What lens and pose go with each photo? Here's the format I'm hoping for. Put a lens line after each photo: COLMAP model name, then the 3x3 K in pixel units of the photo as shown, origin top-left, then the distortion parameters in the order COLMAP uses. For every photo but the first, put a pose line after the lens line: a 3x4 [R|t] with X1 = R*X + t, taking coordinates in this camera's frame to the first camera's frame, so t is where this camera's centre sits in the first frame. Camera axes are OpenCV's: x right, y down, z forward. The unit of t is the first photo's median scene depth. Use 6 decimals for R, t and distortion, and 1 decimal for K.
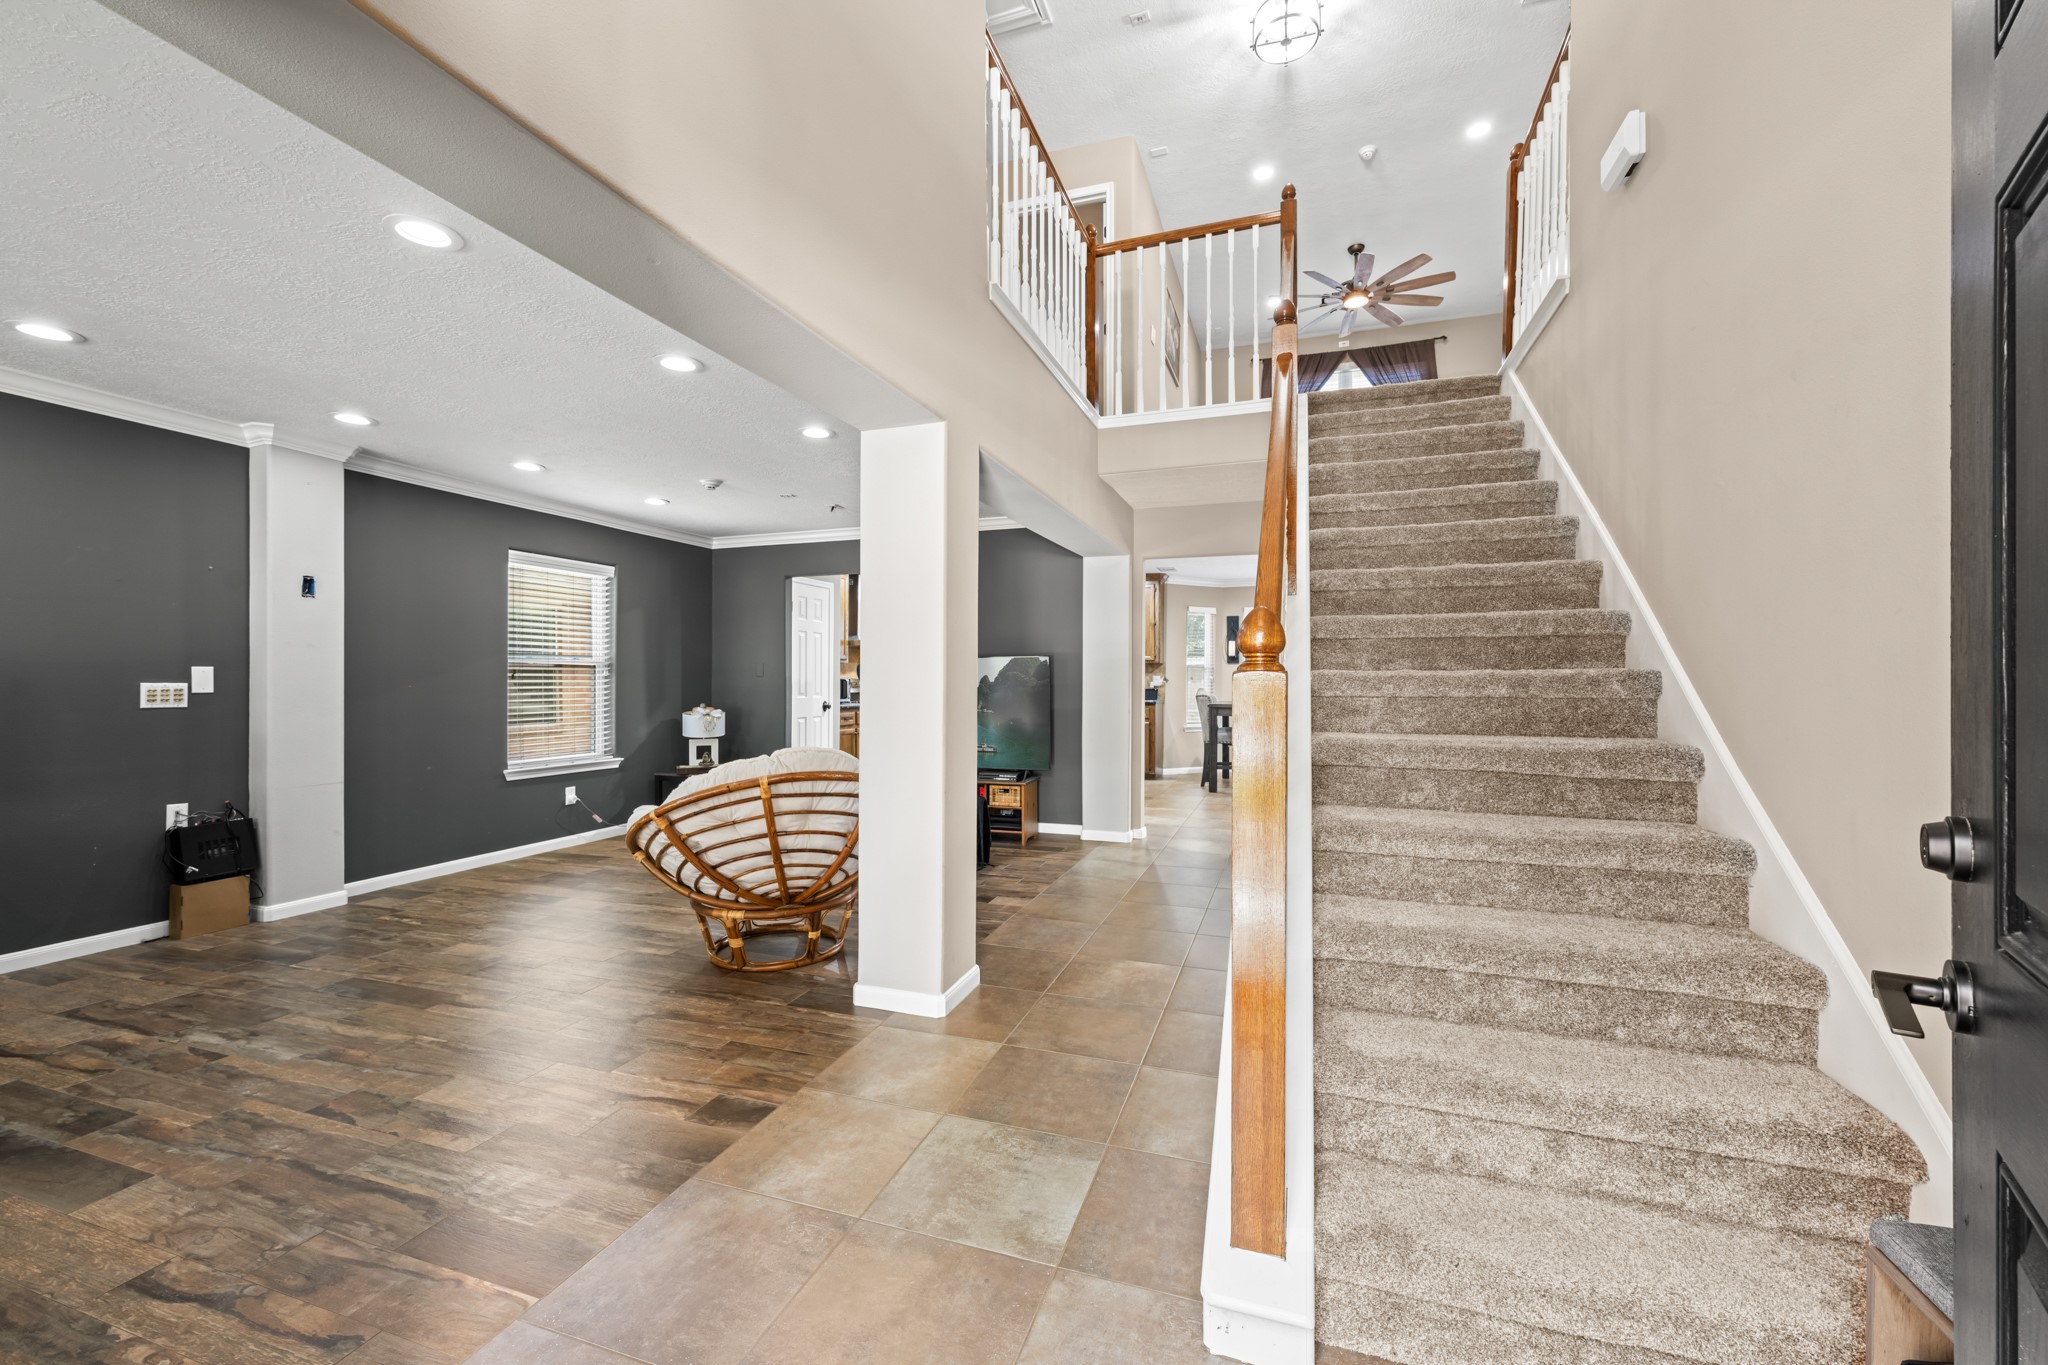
lens RADIAL K [[811.9, 0, 1020.7], [0, 811.9, 680.5], [0, 0, 1]] dist [-0.000871, -0.000160]
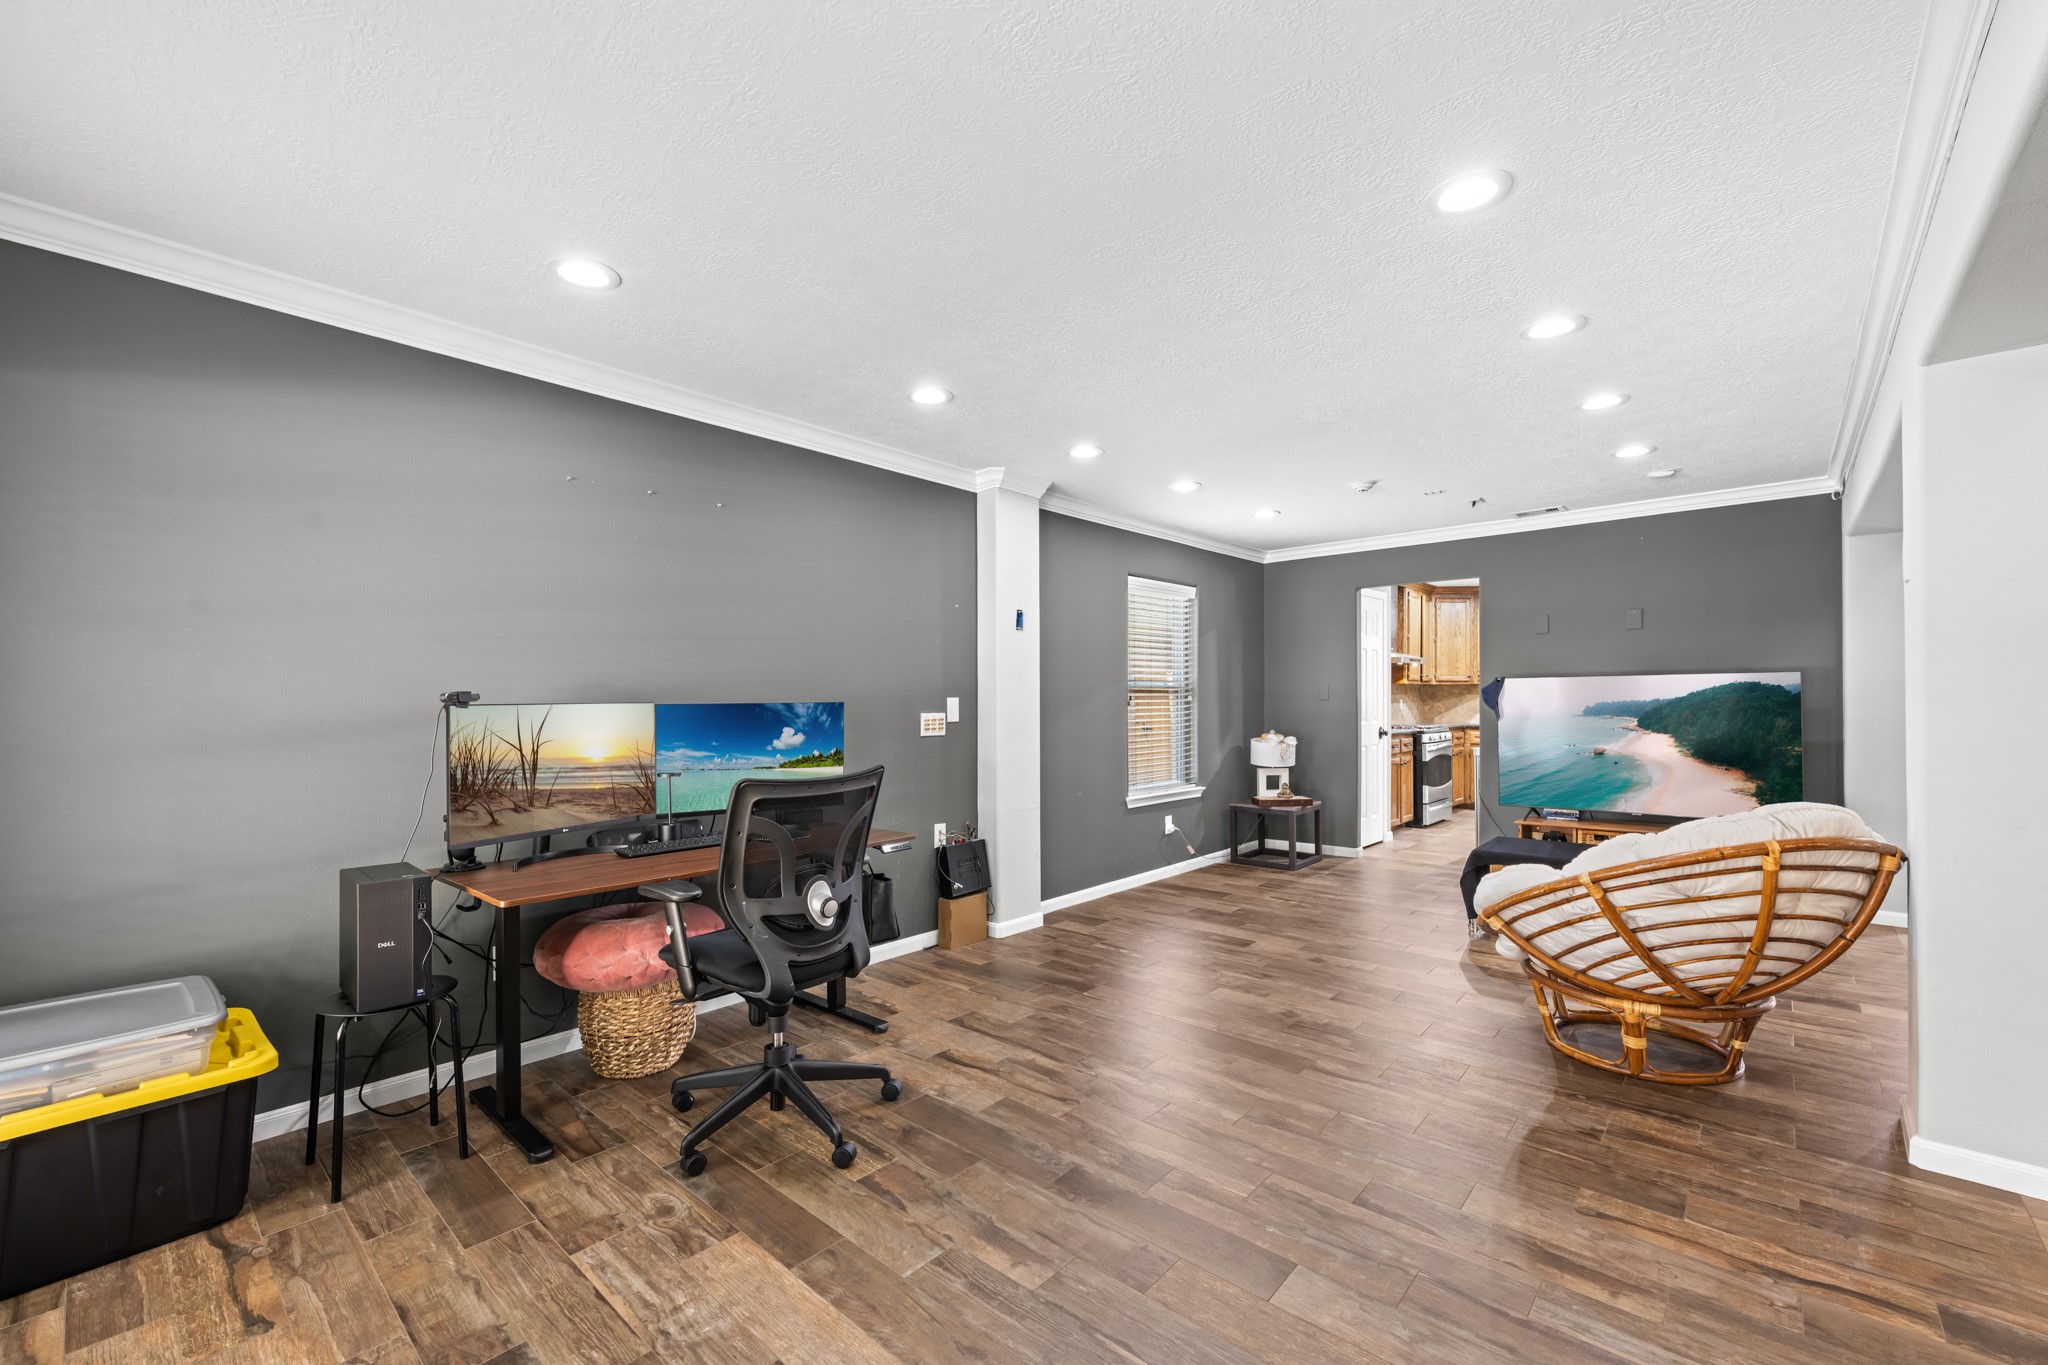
lens RADIAL K [[838.8, 0, 1010.5], [0, 838.8, 697.5], [0, 0, 1]] dist [-0.001143, -0.000300]
pose [[0.916291, -0.007055, -0.400452, -0.475671], [0.006445, 0.999975, -0.002871, -0.013322], [0.400462, 0.000049, 0.916313, 0.002673]]
